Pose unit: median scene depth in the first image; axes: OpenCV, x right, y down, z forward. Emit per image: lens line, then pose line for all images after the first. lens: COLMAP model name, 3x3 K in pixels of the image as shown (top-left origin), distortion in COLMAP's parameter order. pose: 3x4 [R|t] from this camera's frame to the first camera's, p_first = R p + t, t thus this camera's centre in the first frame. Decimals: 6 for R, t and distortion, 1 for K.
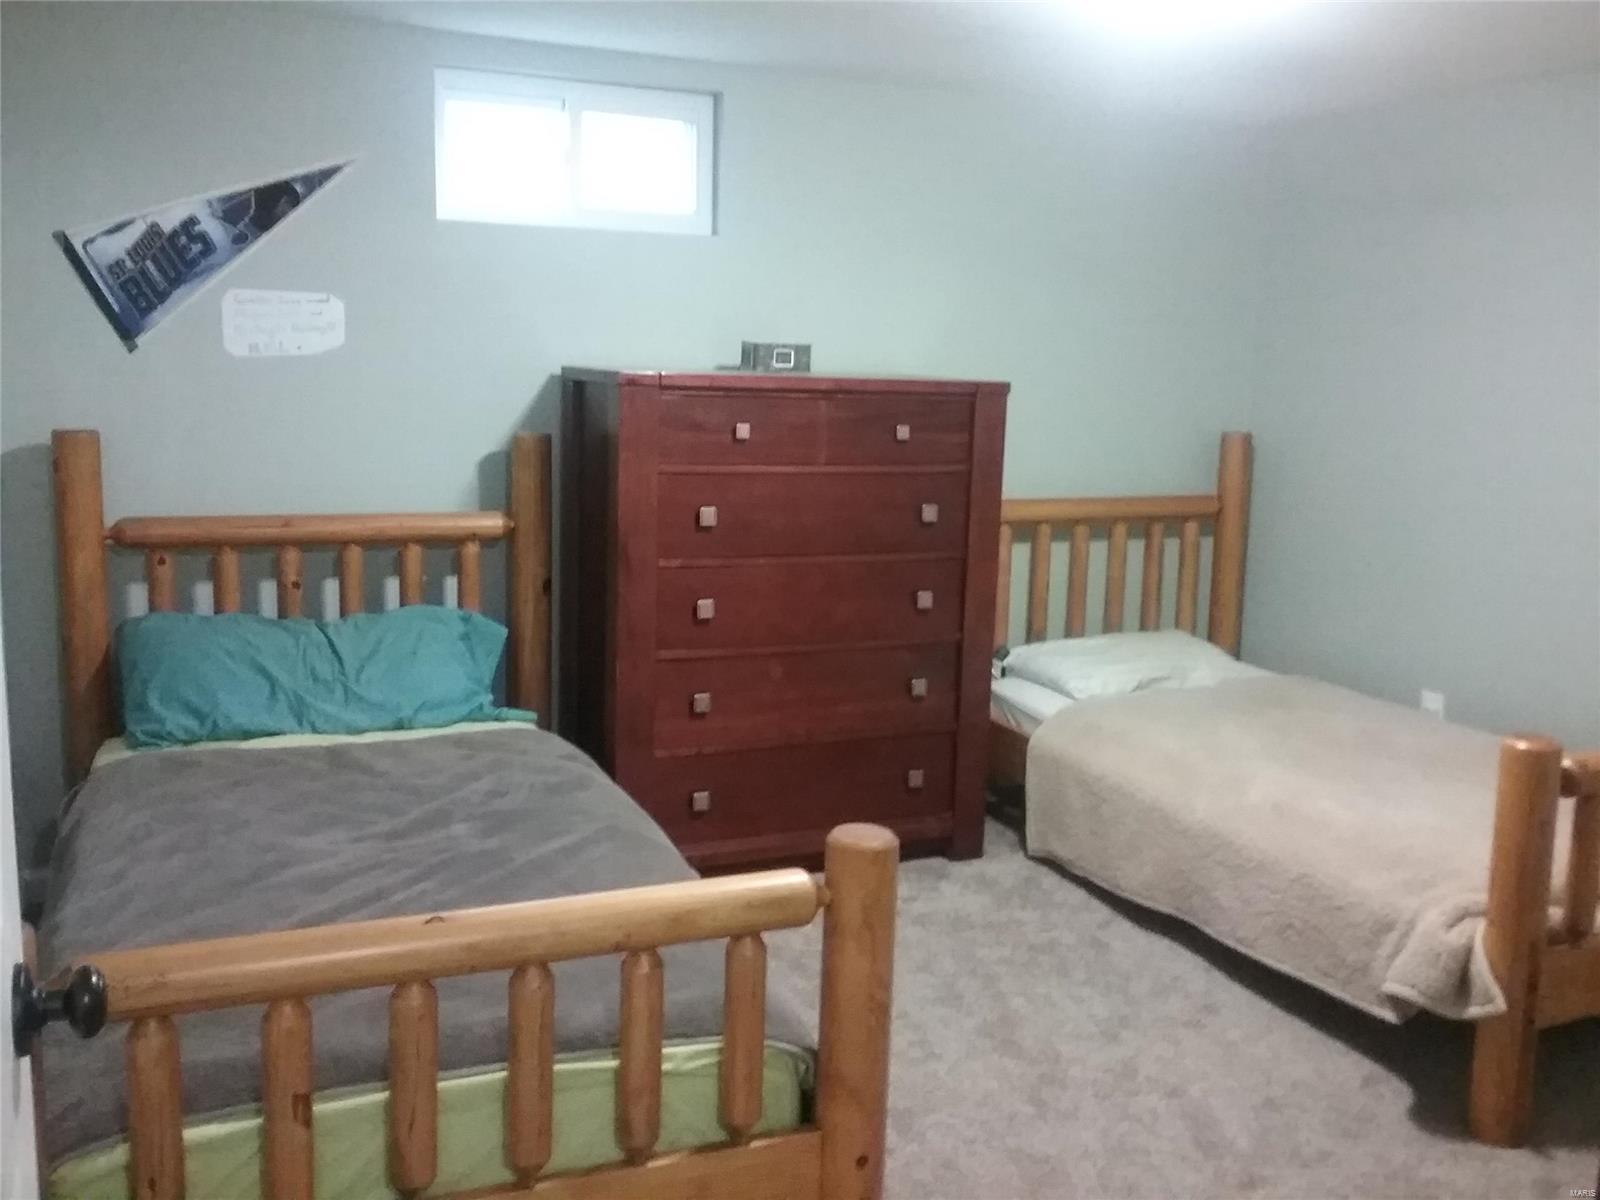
lens RADIAL K [[1470.9, 0, 803.1], [0, 1470.9, 601.8], [0, 0, 1]] dist [0.013039, 0.000000]
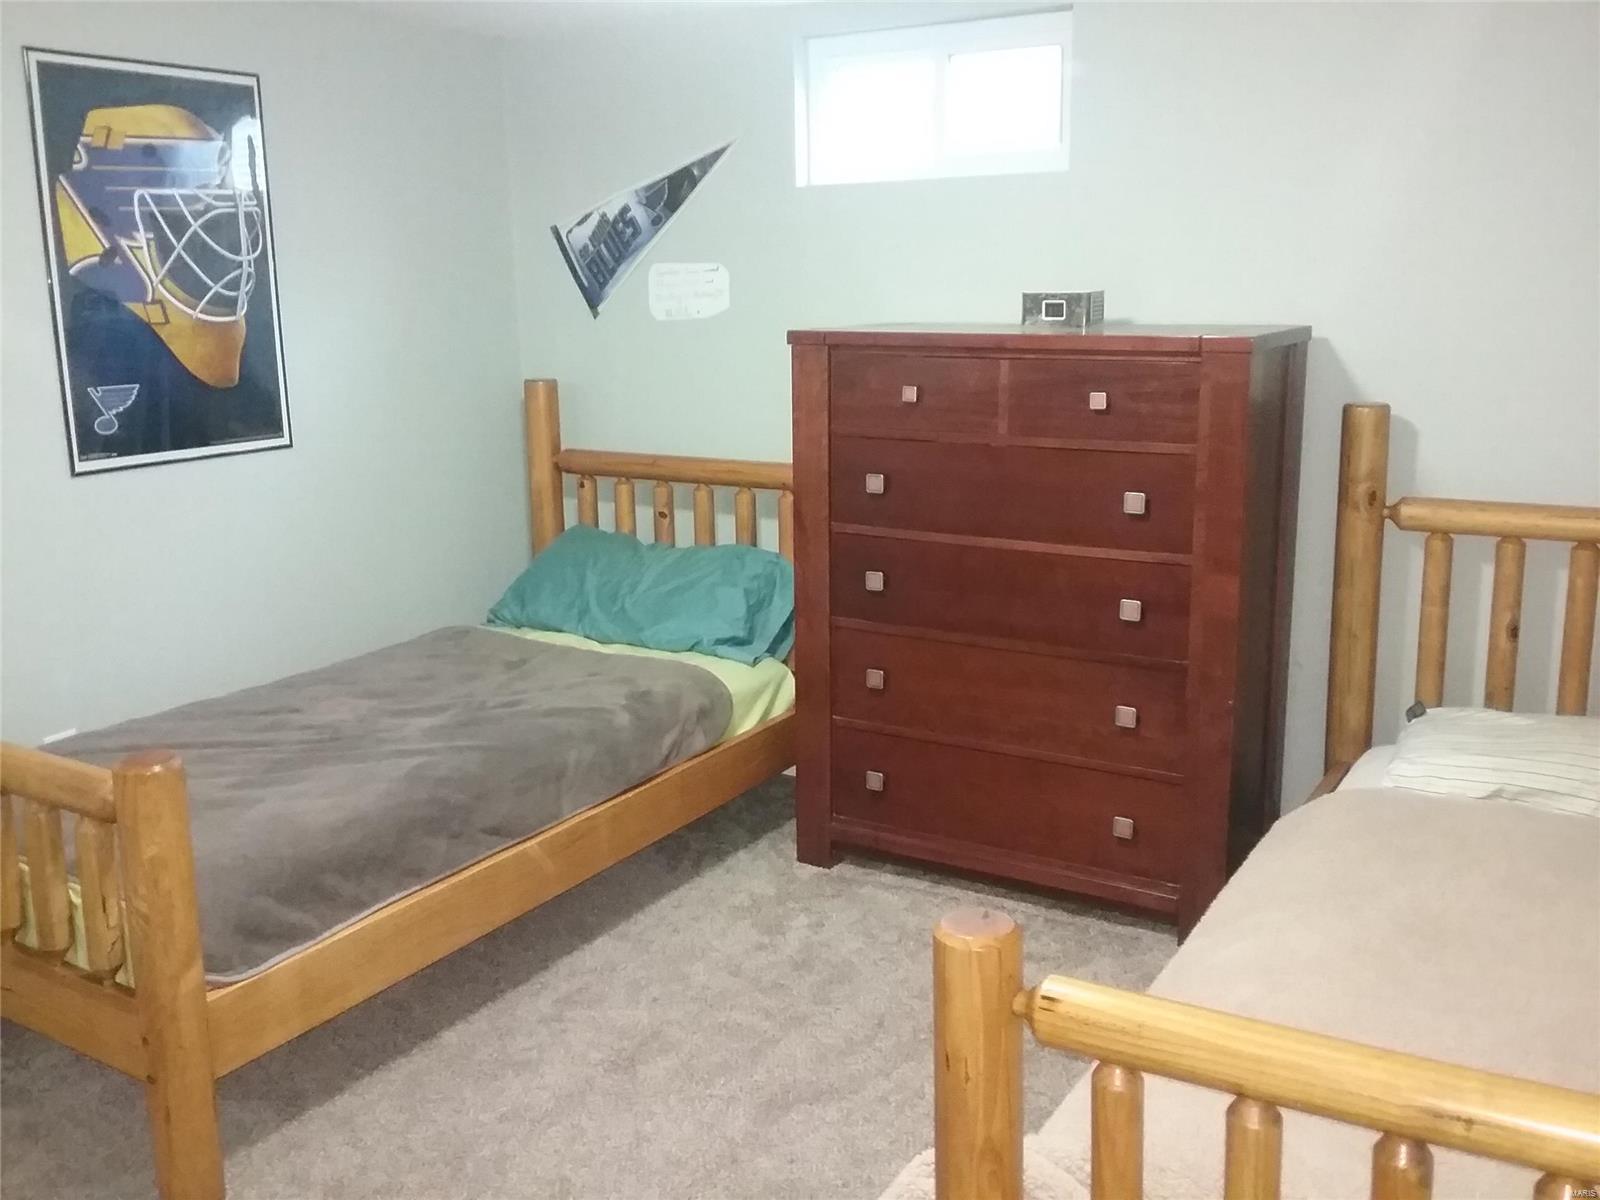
lens RADIAL K [[1470.9, 0, 806.0], [0, 1470.9, 594.5], [0, 0, 1]] dist [0.013039, 0.000000]
pose [[0.581254, 0.134883, -0.802465, 0.678445], [-0.110595, 0.990110, 0.086316, -0.064206], [0.806172, 0.038577, 0.590423, 0.410865]]
